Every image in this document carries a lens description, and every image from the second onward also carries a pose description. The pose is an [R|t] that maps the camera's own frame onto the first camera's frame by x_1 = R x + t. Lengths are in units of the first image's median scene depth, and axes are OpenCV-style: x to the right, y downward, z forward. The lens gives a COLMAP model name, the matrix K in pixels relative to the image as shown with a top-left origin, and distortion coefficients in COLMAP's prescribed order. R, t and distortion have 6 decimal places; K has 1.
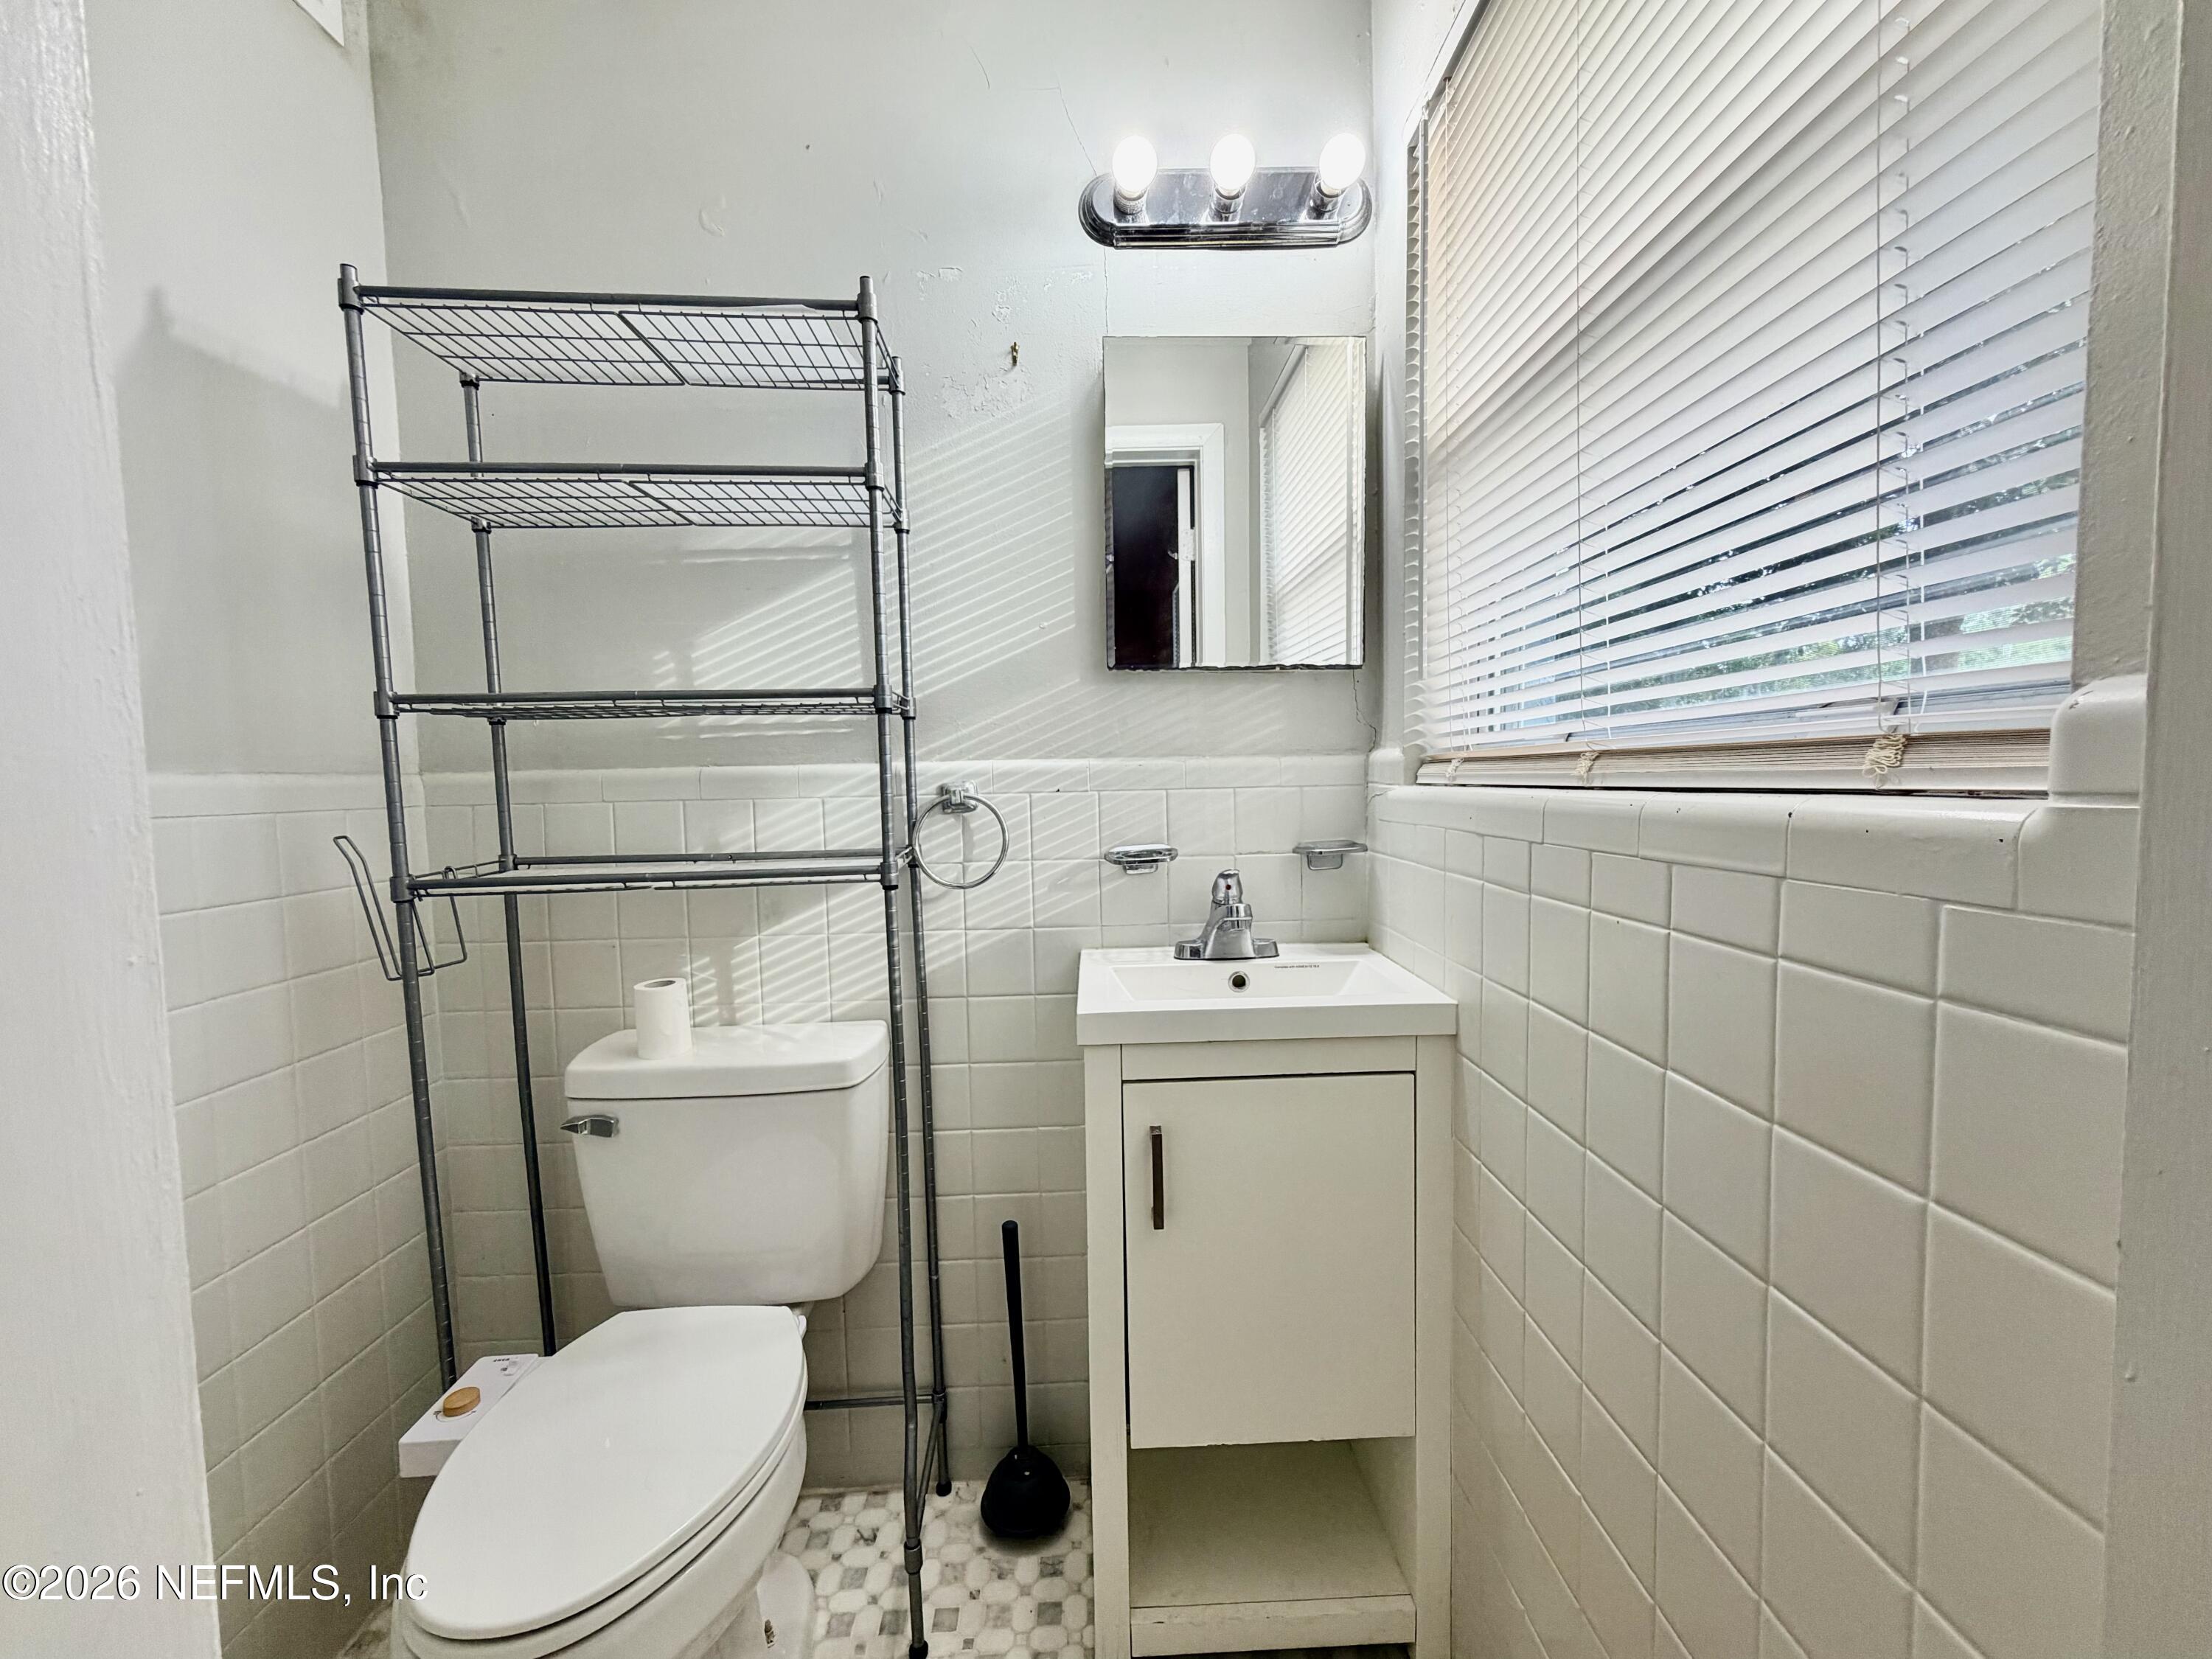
lens RADIAL K [[882.5, 0, 1114.7], [0, 882.5, 828.9], [0, 0, 1]] dist [0.001125, 0.000144]
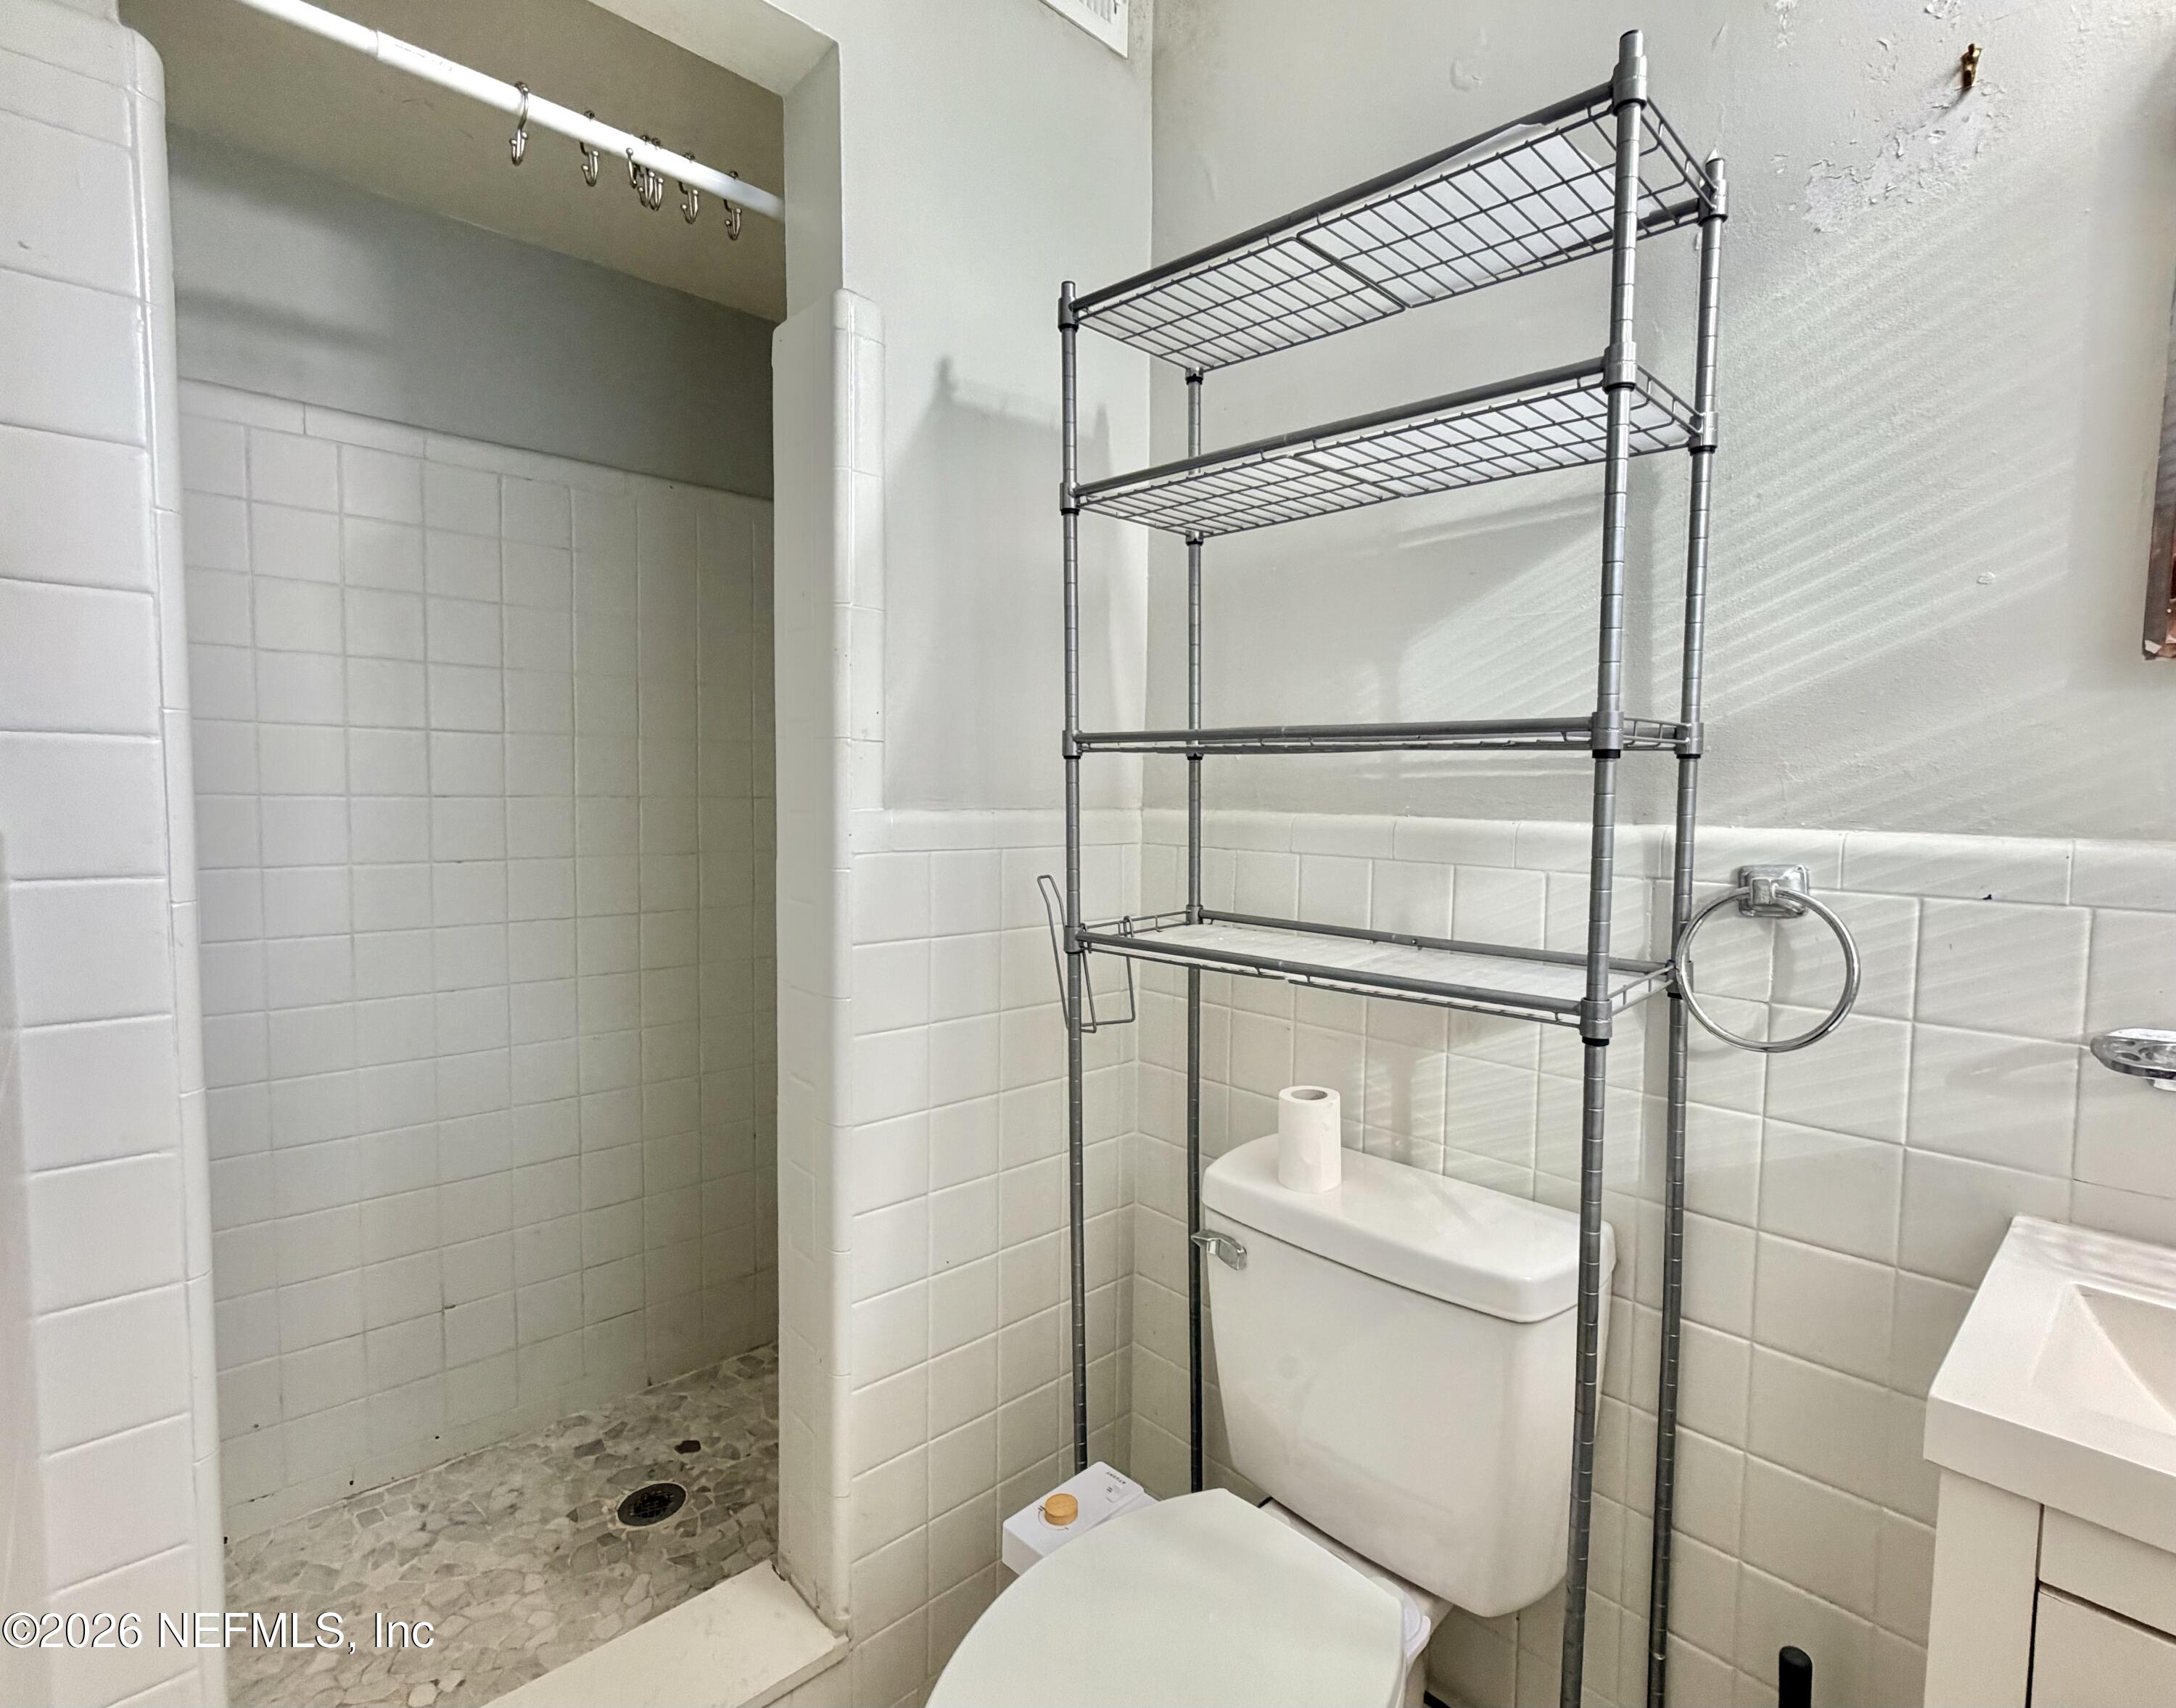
lens RADIAL K [[1092.8, 0, 1092.4], [0, 1092.8, 867.6], [0, 0, 1]] dist [0.002389, 0.000124]
pose [[0.686736, 0.079122, -0.722588, 0.039858], [-0.077400, 0.996366, 0.035541, -0.047358], [0.722774, 0.031521, 0.690365, 0.194444]]
